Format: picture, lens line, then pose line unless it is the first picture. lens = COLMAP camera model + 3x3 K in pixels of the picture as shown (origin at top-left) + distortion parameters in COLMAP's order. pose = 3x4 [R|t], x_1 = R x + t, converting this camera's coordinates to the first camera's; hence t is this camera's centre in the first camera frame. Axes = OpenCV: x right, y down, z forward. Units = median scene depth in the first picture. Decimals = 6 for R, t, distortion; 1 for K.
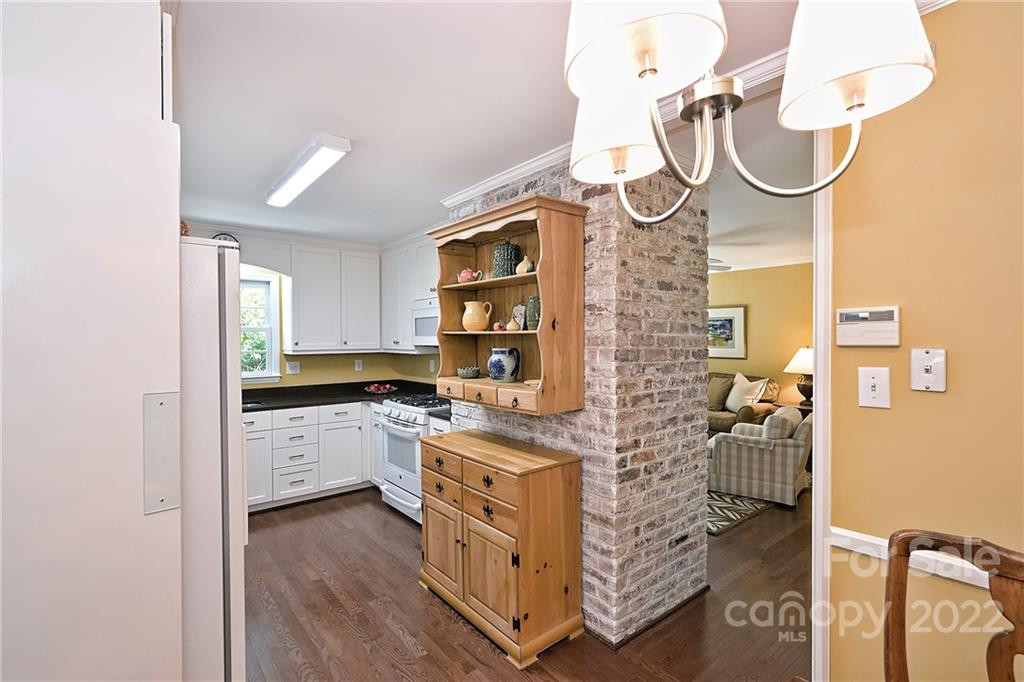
lens RADIAL K [[463.8, 0, 504.1], [0, 463.8, 342.8], [0, 0, 1]] dist [-0.004505, -0.000187]
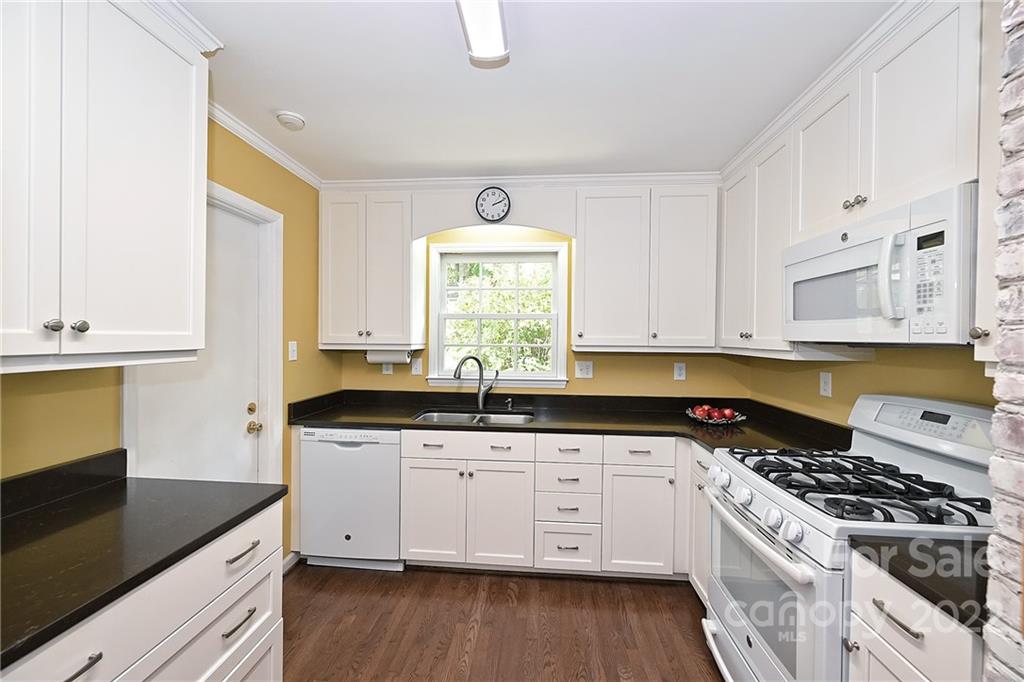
lens RADIAL K [[408.4, 0, 512.6], [0, 408.4, 344.1], [0, 0, 1]] dist [-0.001542, 0.000779]
pose [[0.735409, 0.024849, -0.677167, -0.122913], [-0.019046, 0.999691, 0.016000, 0.007333], [0.677355, 0.001131, 0.735655, 0.518865]]
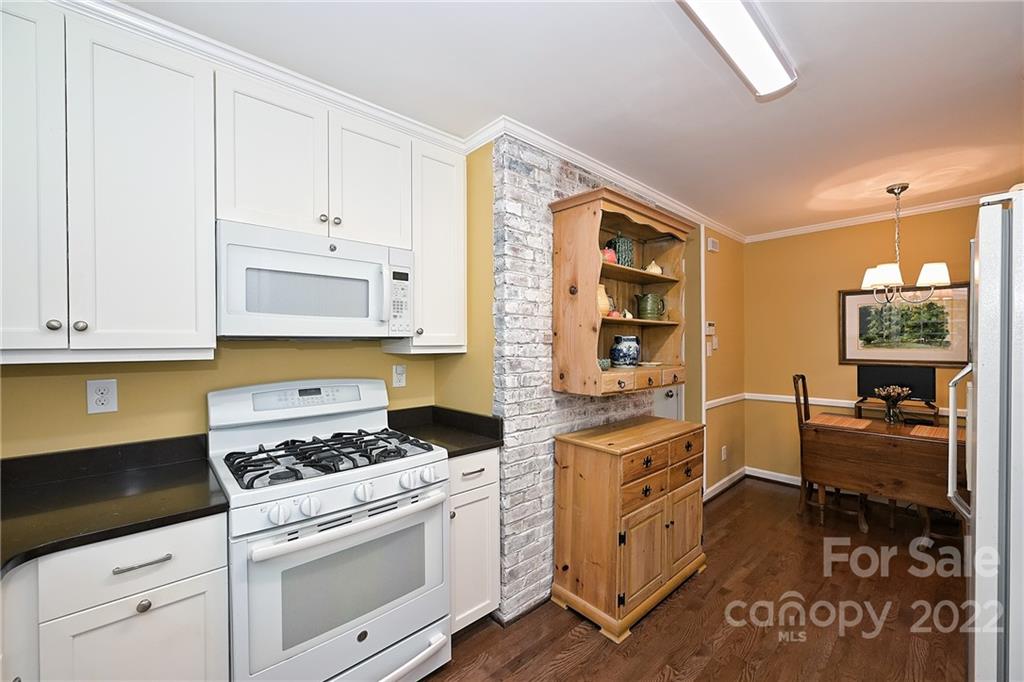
lens RADIAL K [[408.4, 0, 507.5], [0, 408.4, 343.5], [0, 0, 1]] dist [-0.001542, 0.000779]
pose [[-0.057604, 0.000934, 0.998339, -0.557866], [0.012620, 0.999920, -0.000208, 0.015053], [-0.998260, 0.012587, -0.057611, 0.803295]]
